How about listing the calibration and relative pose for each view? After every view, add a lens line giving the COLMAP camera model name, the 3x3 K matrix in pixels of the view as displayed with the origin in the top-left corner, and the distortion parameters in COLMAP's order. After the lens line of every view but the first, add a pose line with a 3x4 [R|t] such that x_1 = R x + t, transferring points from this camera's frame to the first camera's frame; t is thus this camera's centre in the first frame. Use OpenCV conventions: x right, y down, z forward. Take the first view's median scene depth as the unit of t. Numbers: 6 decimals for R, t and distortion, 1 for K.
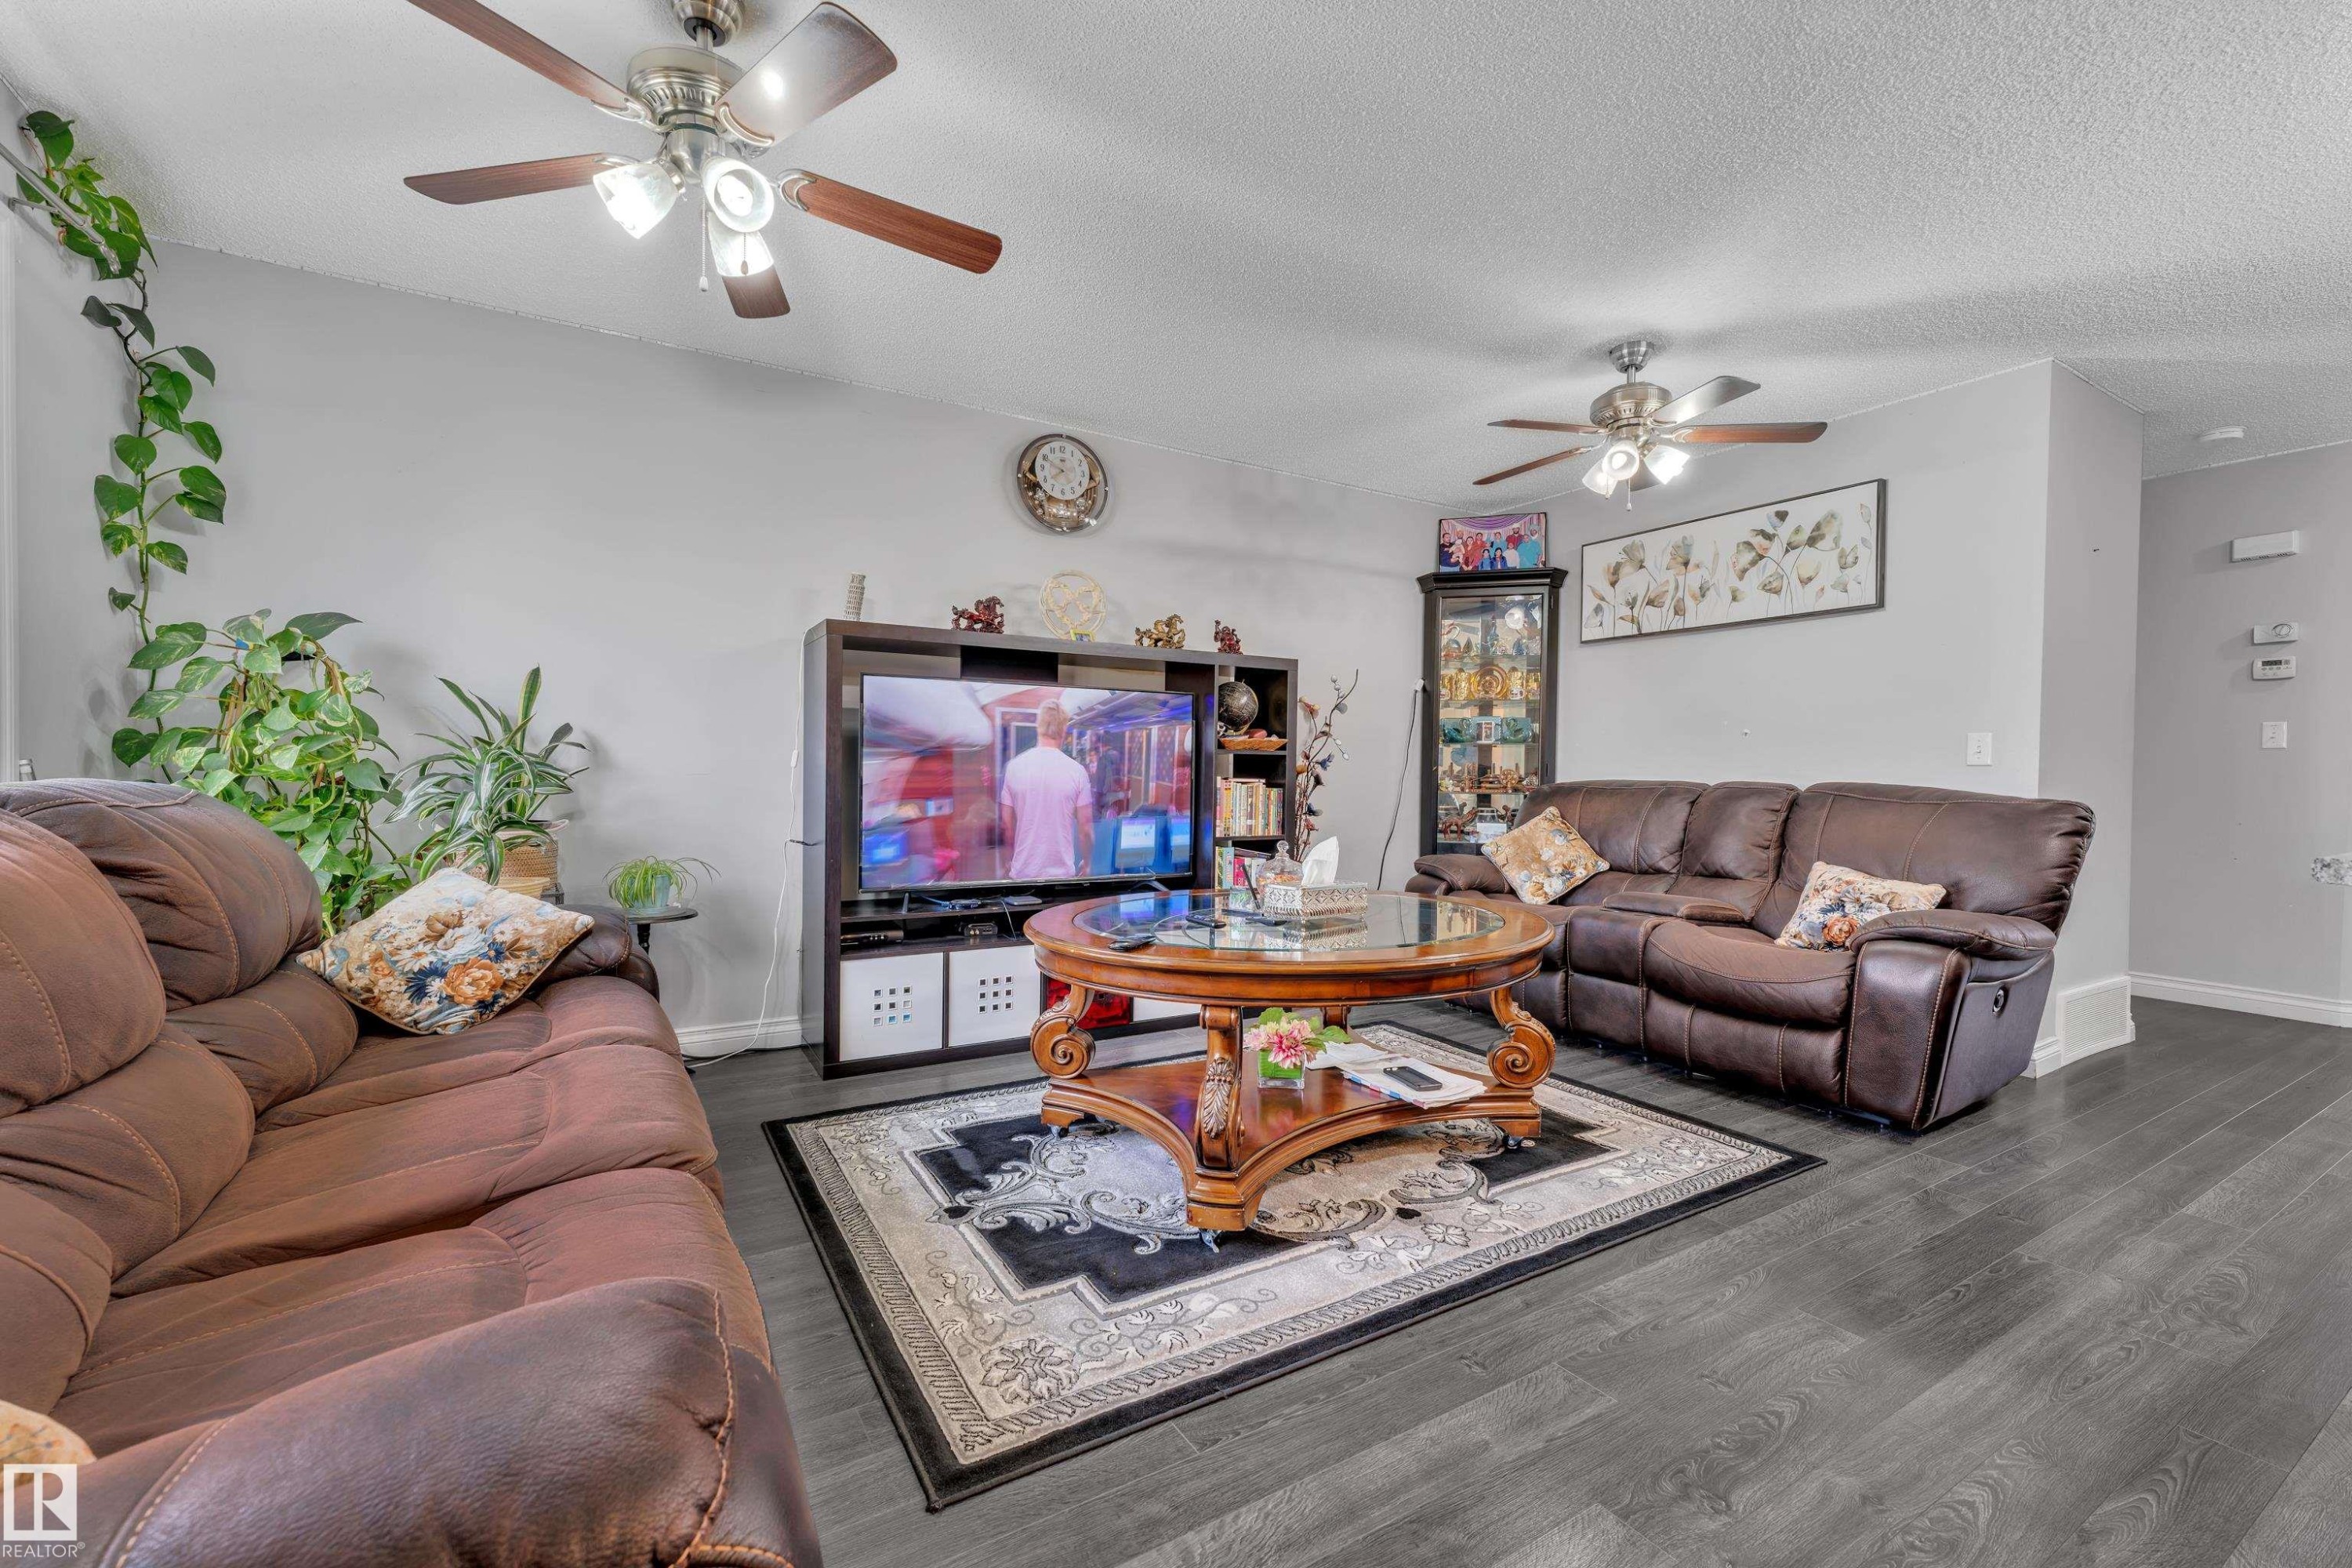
lens RADIAL K [[925.0, 0, 1163.3], [0, 925.0, 785.5], [0, 0, 1]] dist [0.001636, -0.000128]
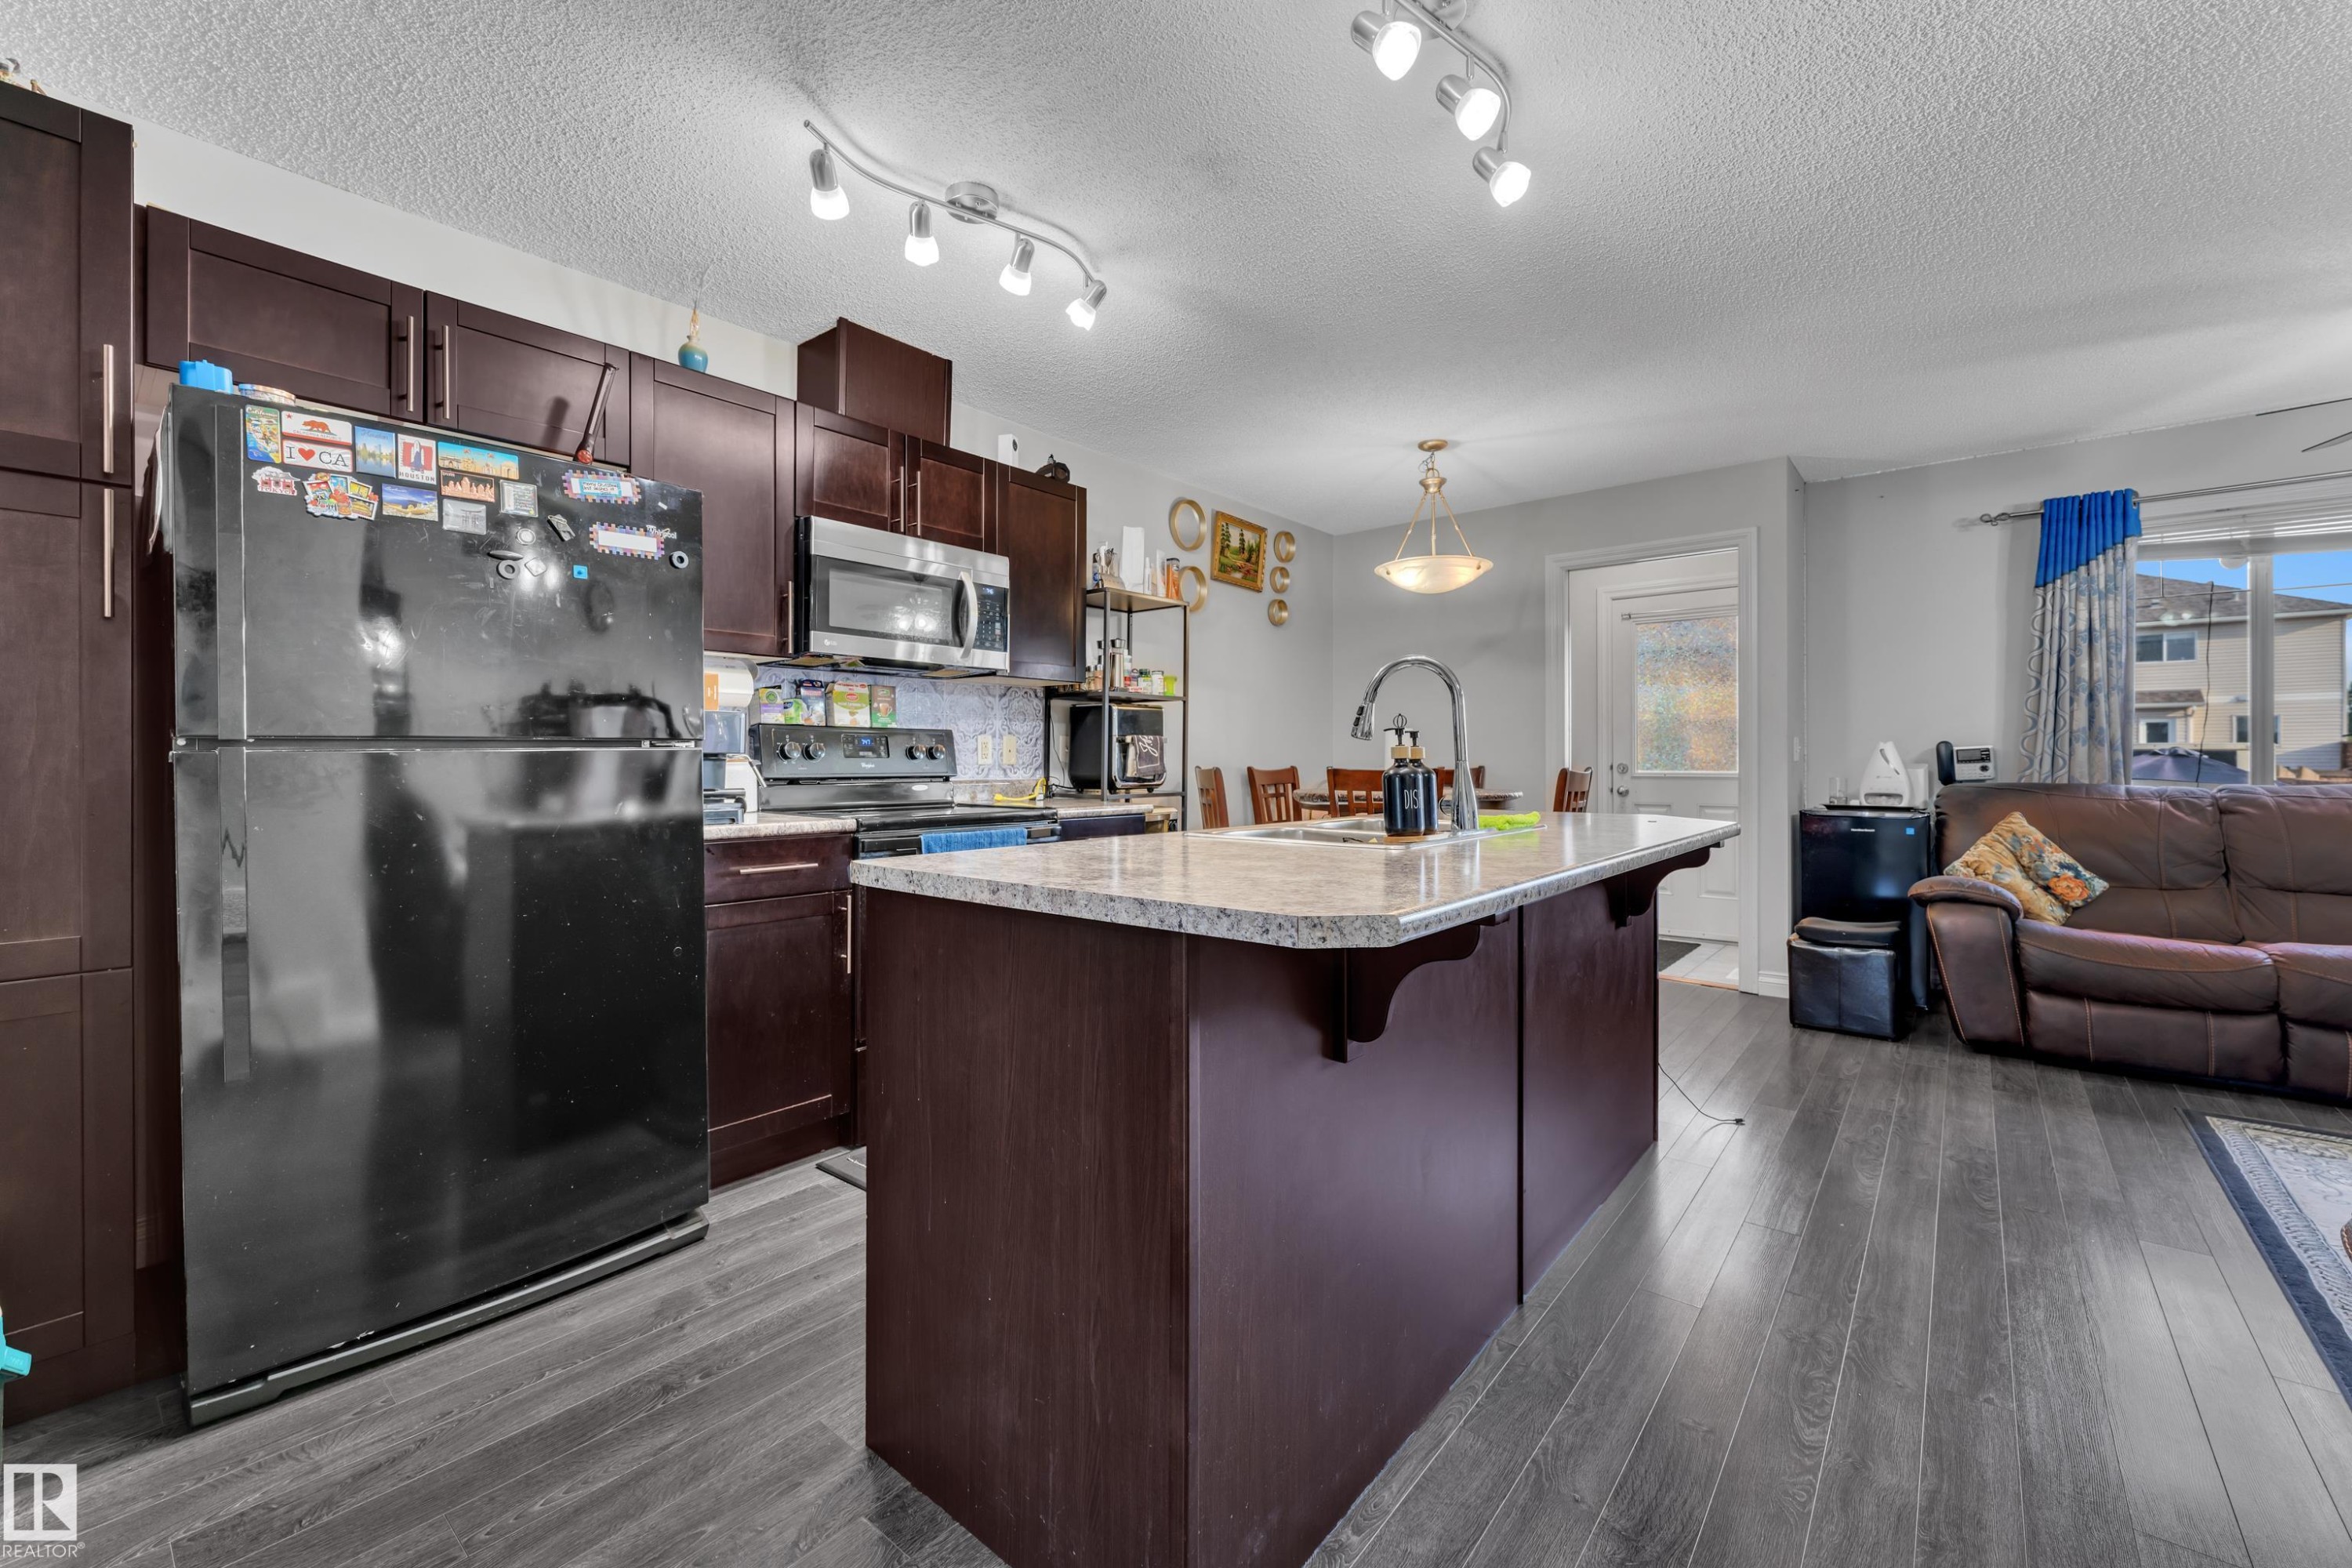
lens RADIAL K [[955.7, 0, 1167.6], [0, 955.7, 755.9], [0, 0, 1]] dist [0.001306, 0.000304]
pose [[-0.936382, -0.010640, -0.350820, 0.944008], [-0.012914, 0.999908, 0.004142, -0.017405], [0.350744, 0.008408, -0.936434, 0.758719]]
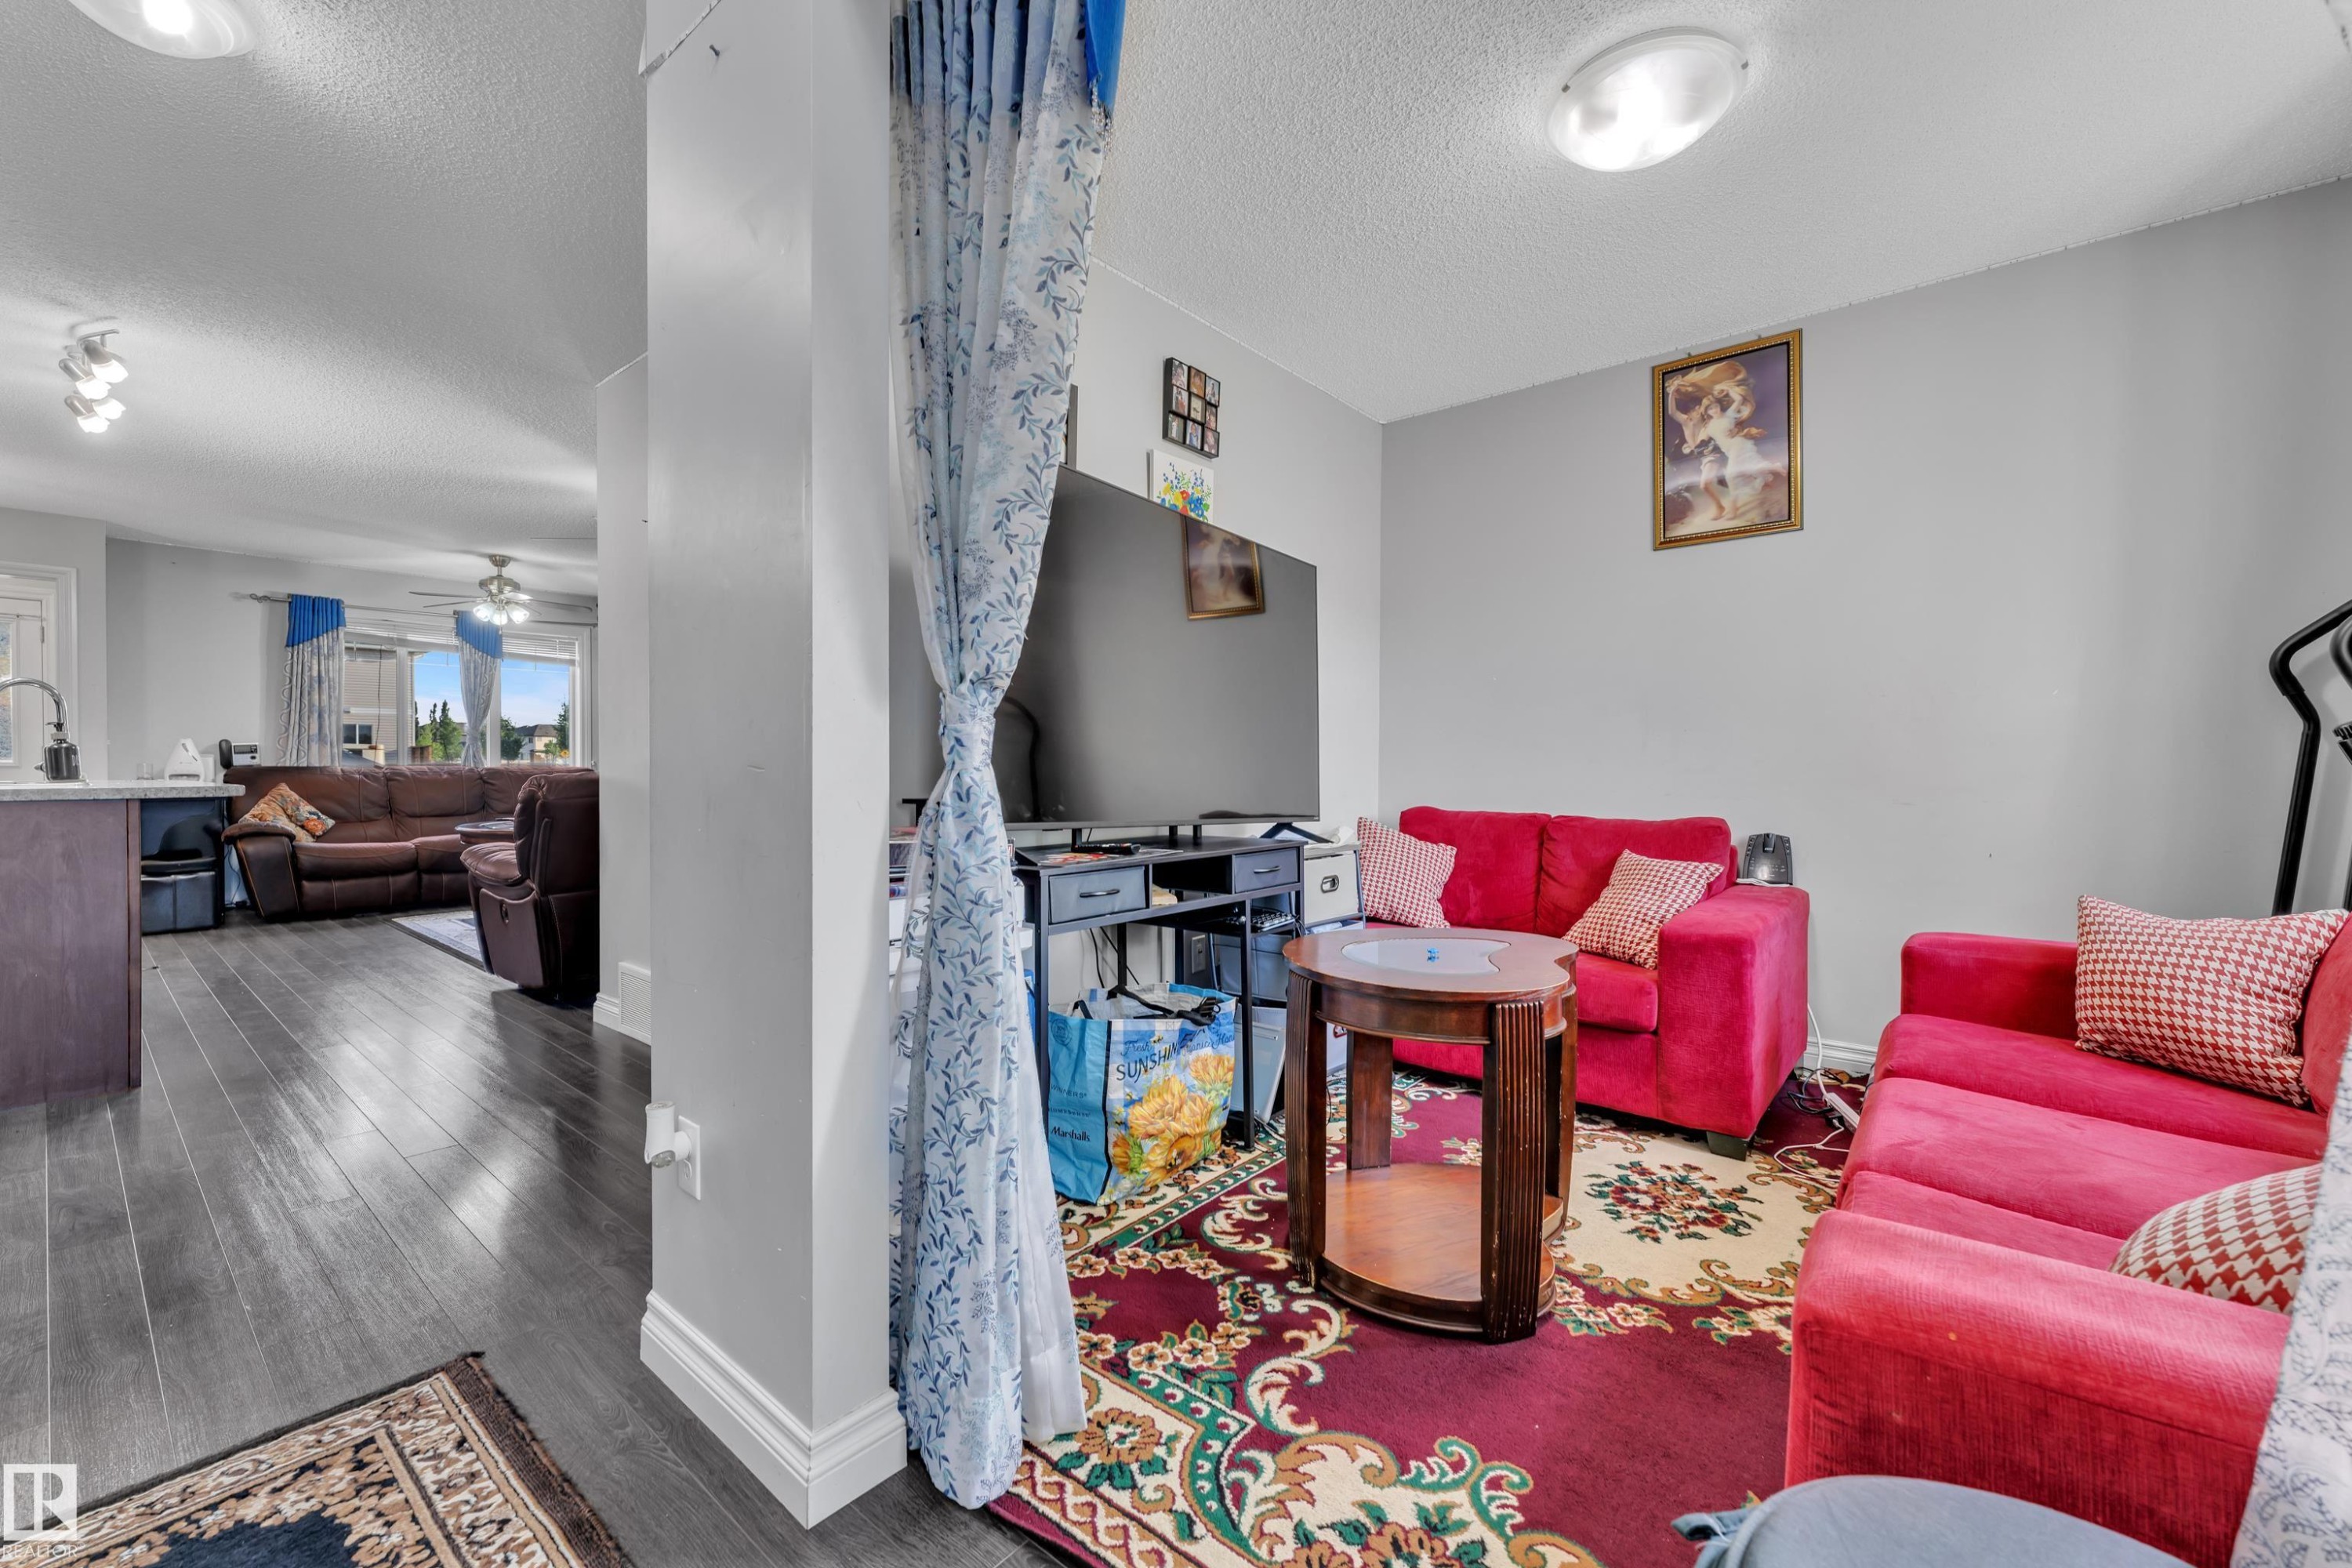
lens RADIAL K [[949.9, 0, 1176.0], [0, 949.9, 784.0], [0, 0, 1]] dist [-0.002769, -0.000490]
pose [[0.347966, 0.009618, -0.937458, 1.841822], [-0.014379, 0.999884, 0.004922, 0.004857], [0.937397, 0.011768, 0.348064, 1.015605]]
